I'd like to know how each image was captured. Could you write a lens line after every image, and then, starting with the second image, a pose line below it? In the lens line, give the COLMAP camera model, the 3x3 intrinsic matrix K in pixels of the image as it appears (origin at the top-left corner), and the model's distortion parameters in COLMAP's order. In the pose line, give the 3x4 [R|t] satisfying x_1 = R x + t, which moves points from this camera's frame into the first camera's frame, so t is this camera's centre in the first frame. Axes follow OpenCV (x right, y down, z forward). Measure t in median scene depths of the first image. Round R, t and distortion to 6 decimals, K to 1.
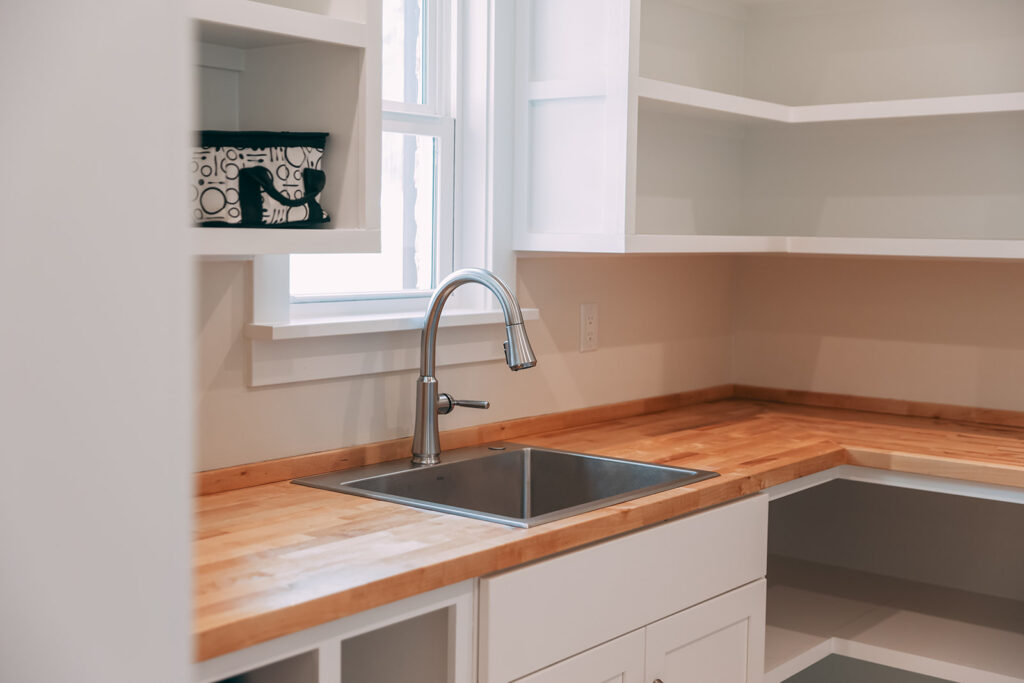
lens RADIAL K [[1298.2, 0, 512.0], [0, 1298.2, 341.5], [0, 0, 1]] dist [0.065305, 0.024085]
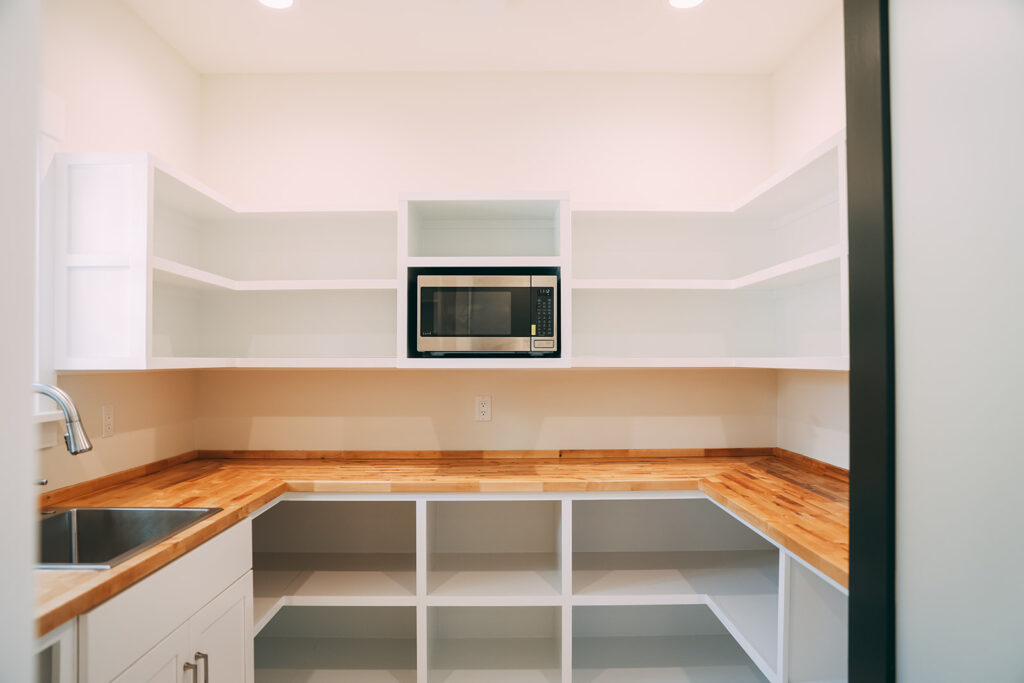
lens RADIAL K [[700.9, 0, 514.2], [0, 700.9, 349.8], [0, 0, 1]] dist [-0.110659, 0.089309]
pose [[0.776560, -0.009336, 0.629974, -0.081308], [0.068570, 0.995203, -0.069776, -0.006177], [-0.626301, 0.097382, 0.773475, 0.117451]]
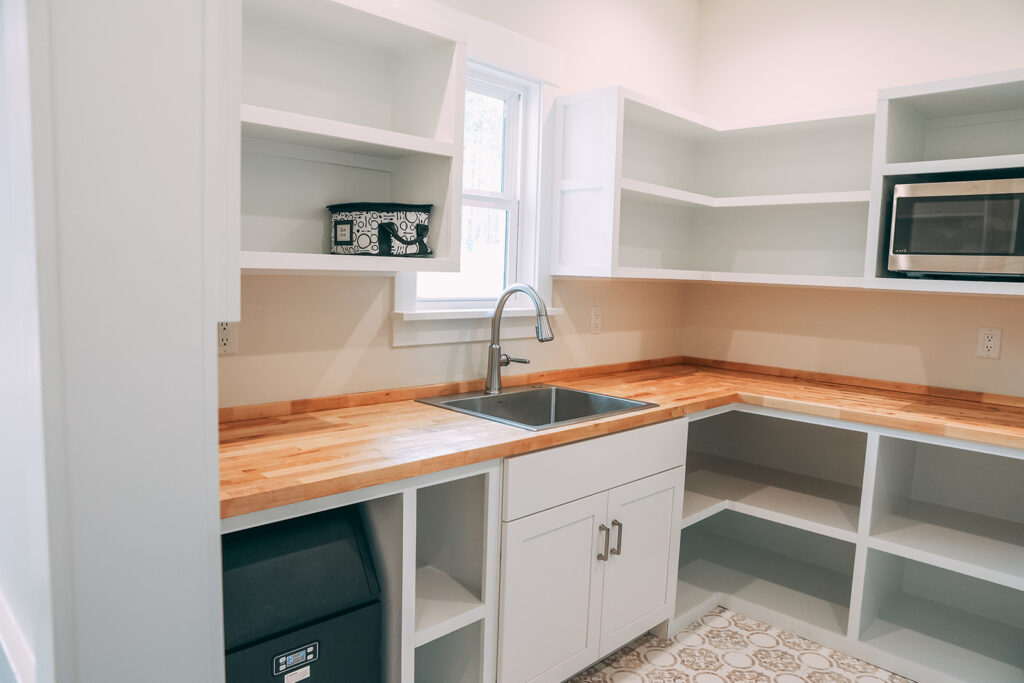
lens RADIAL K [[701.0, 0, 514.7], [0, 701.0, 340.9], [0, 0, 1]] dist [-0.109204, 0.086322]
pose [[0.993435, 0.027521, -0.111042, 0.064716], [-0.026187, 0.999566, 0.013457, 0.008163], [0.111364, -0.010461, 0.993725, 0.051498]]
